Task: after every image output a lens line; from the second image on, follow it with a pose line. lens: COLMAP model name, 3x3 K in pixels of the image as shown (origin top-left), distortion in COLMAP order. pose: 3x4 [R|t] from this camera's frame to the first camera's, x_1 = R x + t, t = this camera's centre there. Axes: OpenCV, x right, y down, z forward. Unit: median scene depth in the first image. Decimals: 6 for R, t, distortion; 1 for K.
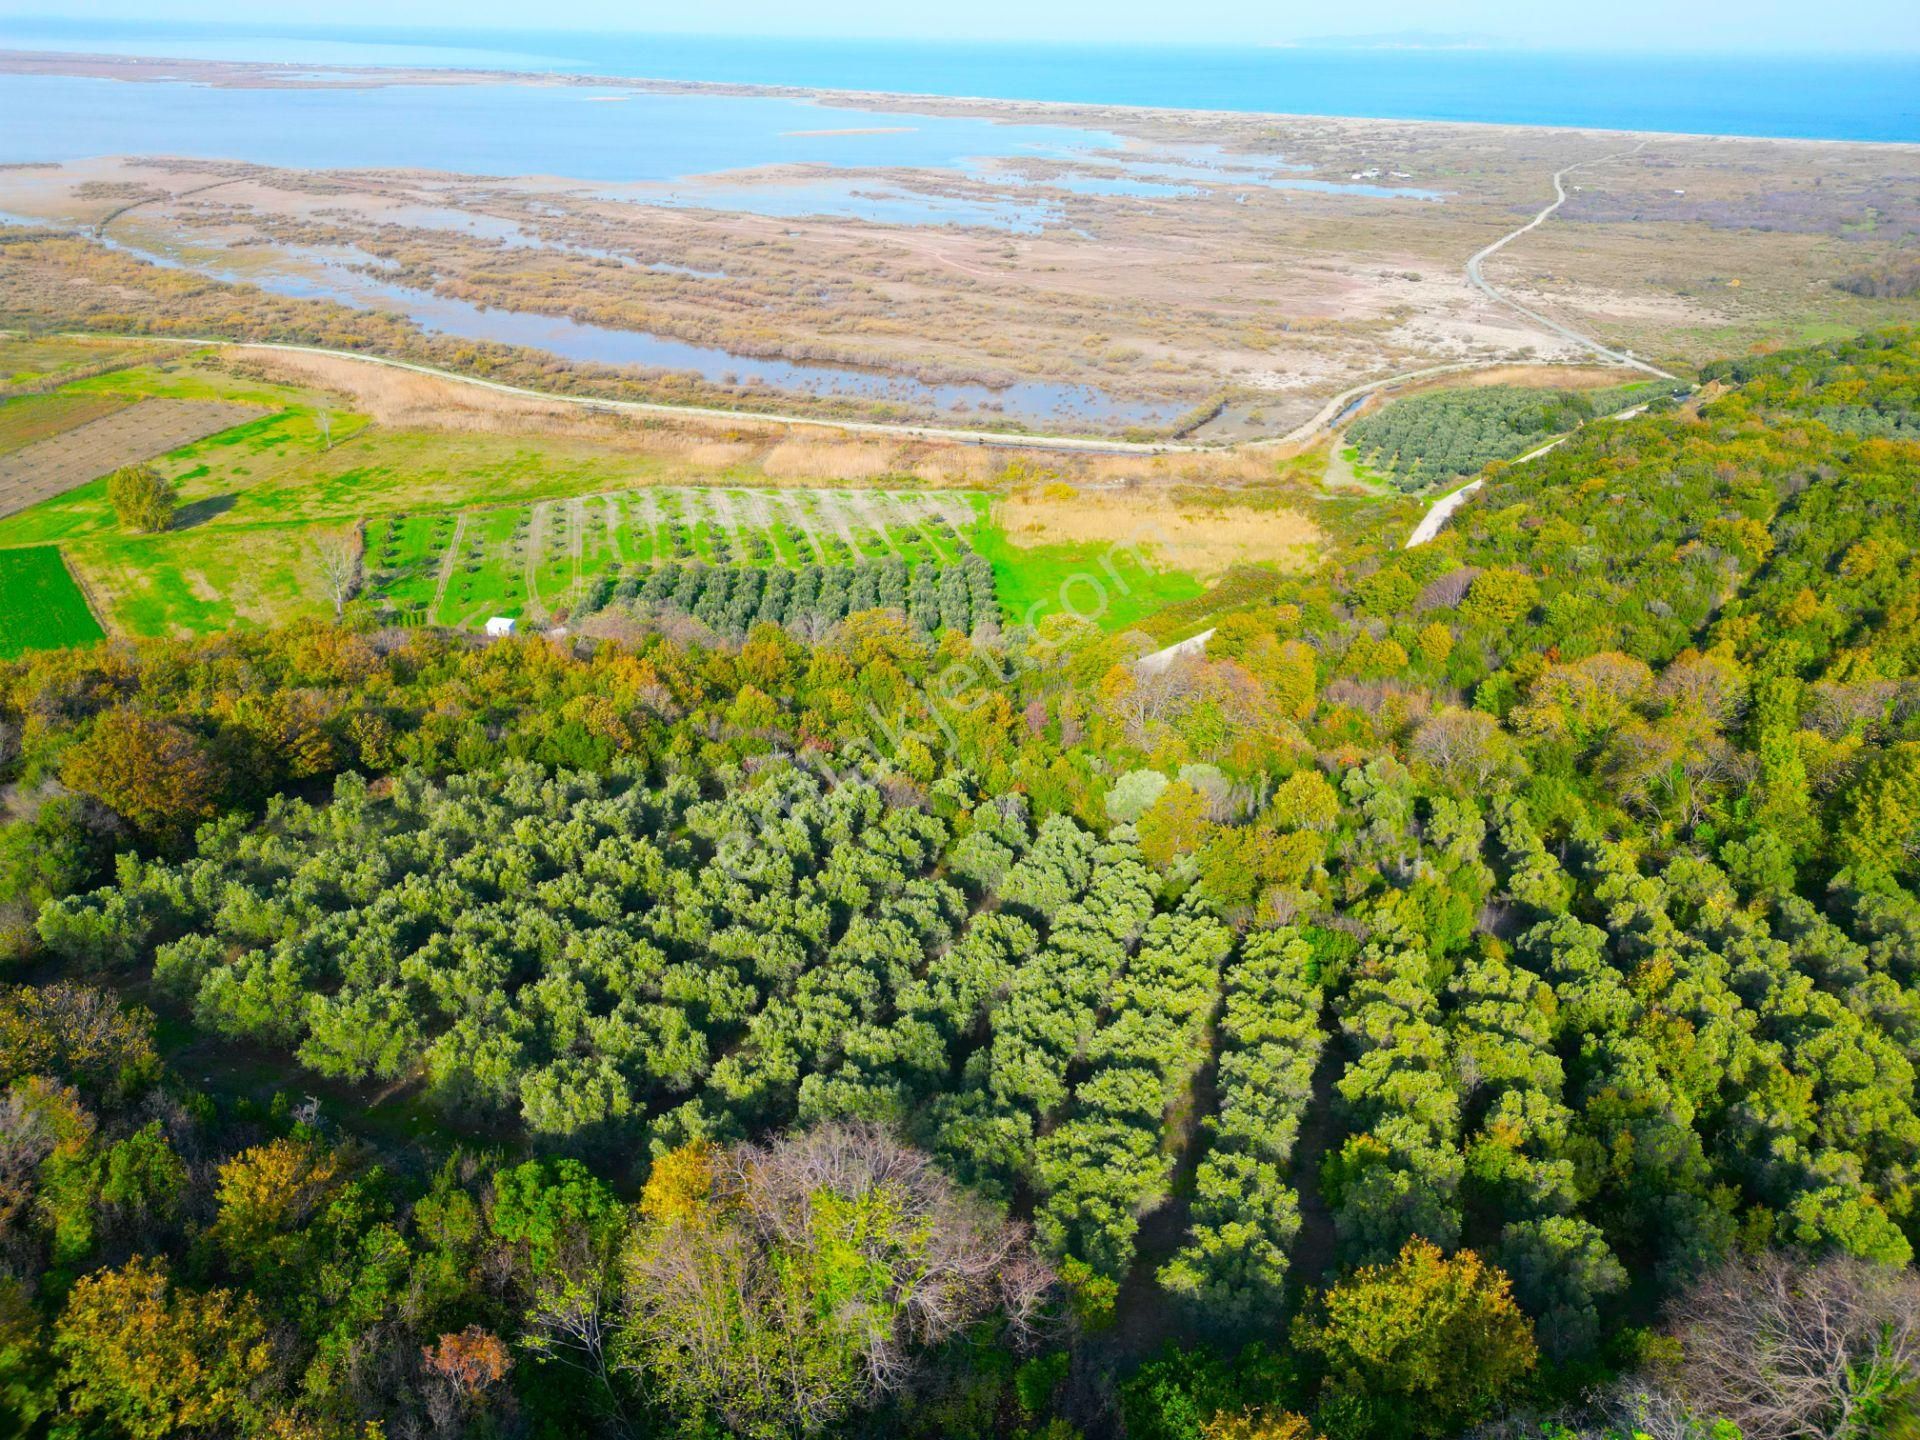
lens RADIAL K [[1342.5, 0, 960.0], [0, 1342.5, 720.0], [0, 0, 1]] dist [0.072923, -0.070953]
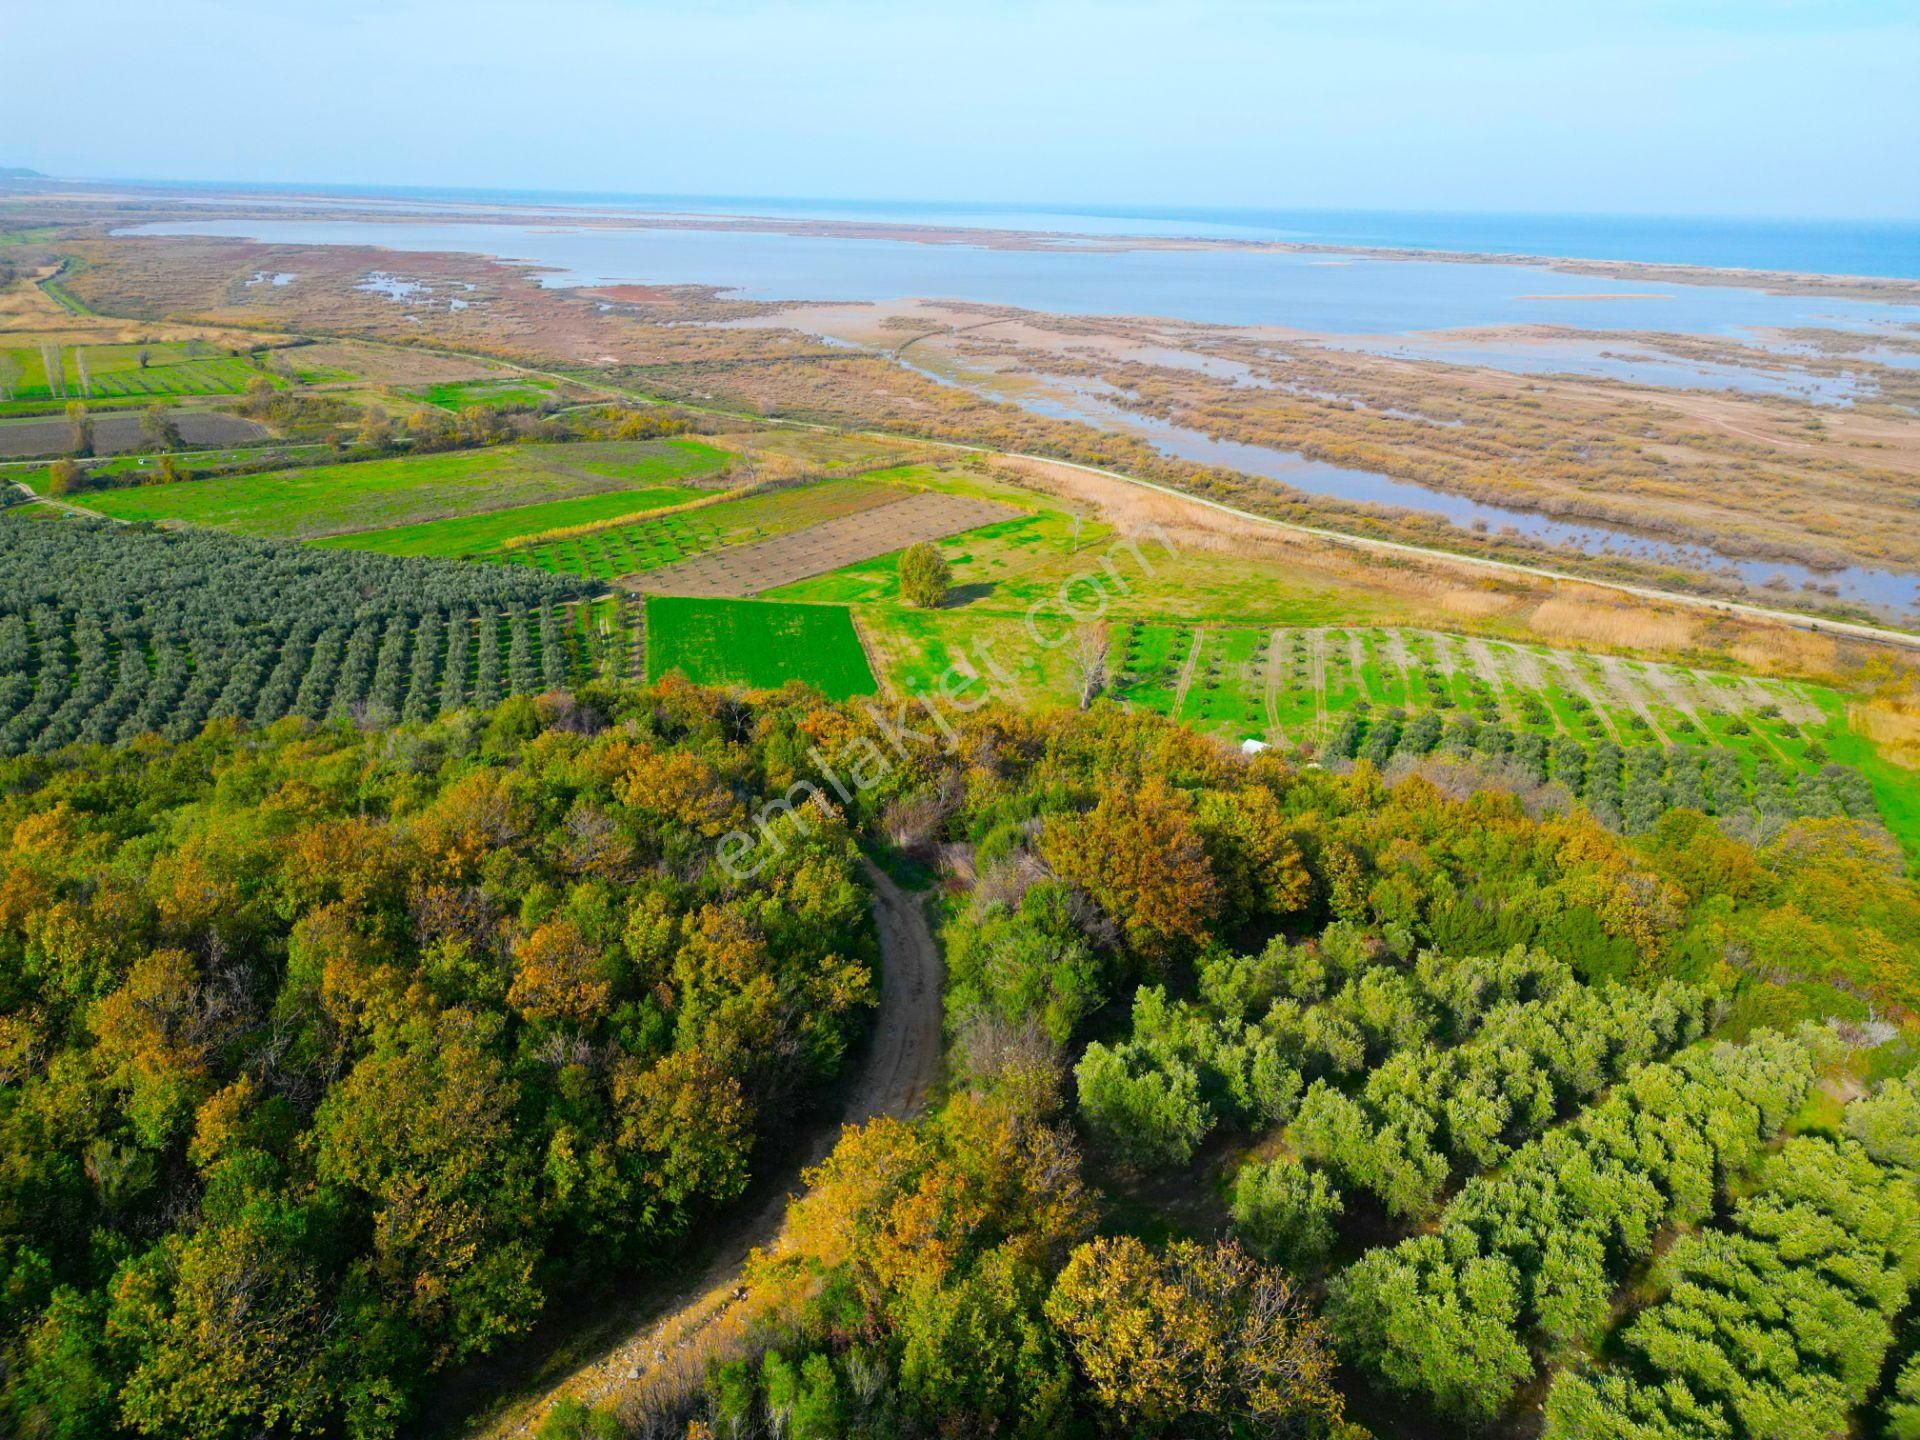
lens RADIAL K [[1342.5, 0, 960.0], [0, 1342.5, 720.0], [0, 0, 1]] dist [0.072923, -0.070953]
pose [[0.890007, 0.167232, -0.424170, -0.058665], [-0.212074, 0.975384, -0.060429, 0.003486], [0.403623, 0.143737, 0.903564, 0.041891]]
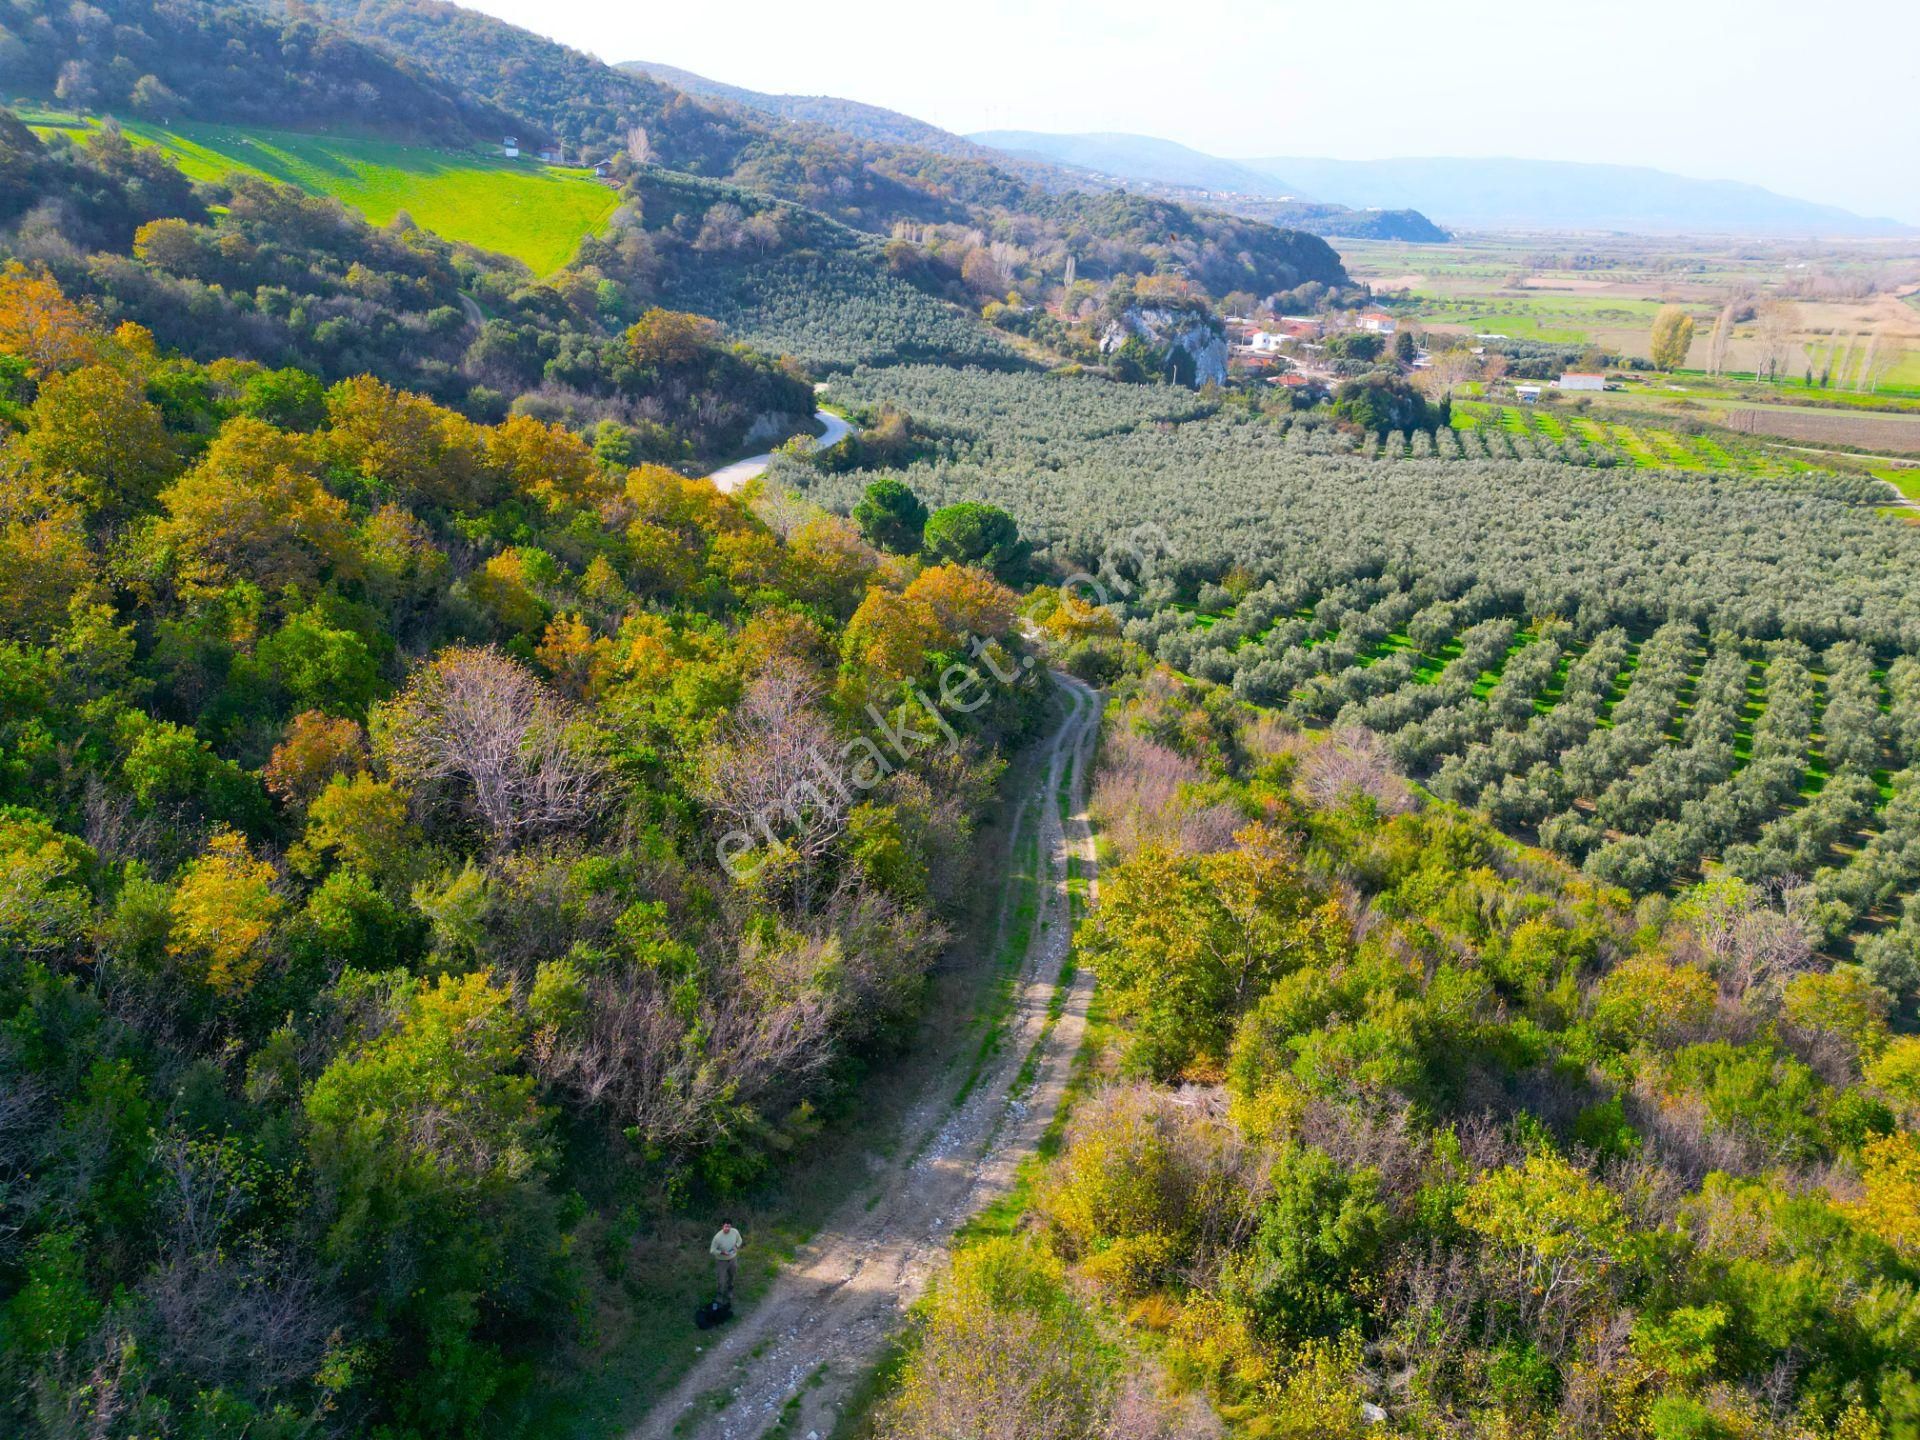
lens RADIAL K [[1350.2, 0, 962.7], [0, 1350.2, 707.8], [0, 0, 1]] dist [0.060966, -0.055846]
pose [[-0.027753, 0.332784, -0.942595, -0.293647], [-0.475003, 0.825304, 0.305360, 0.024212], [0.879546, 0.456210, 0.135169, 0.132614]]
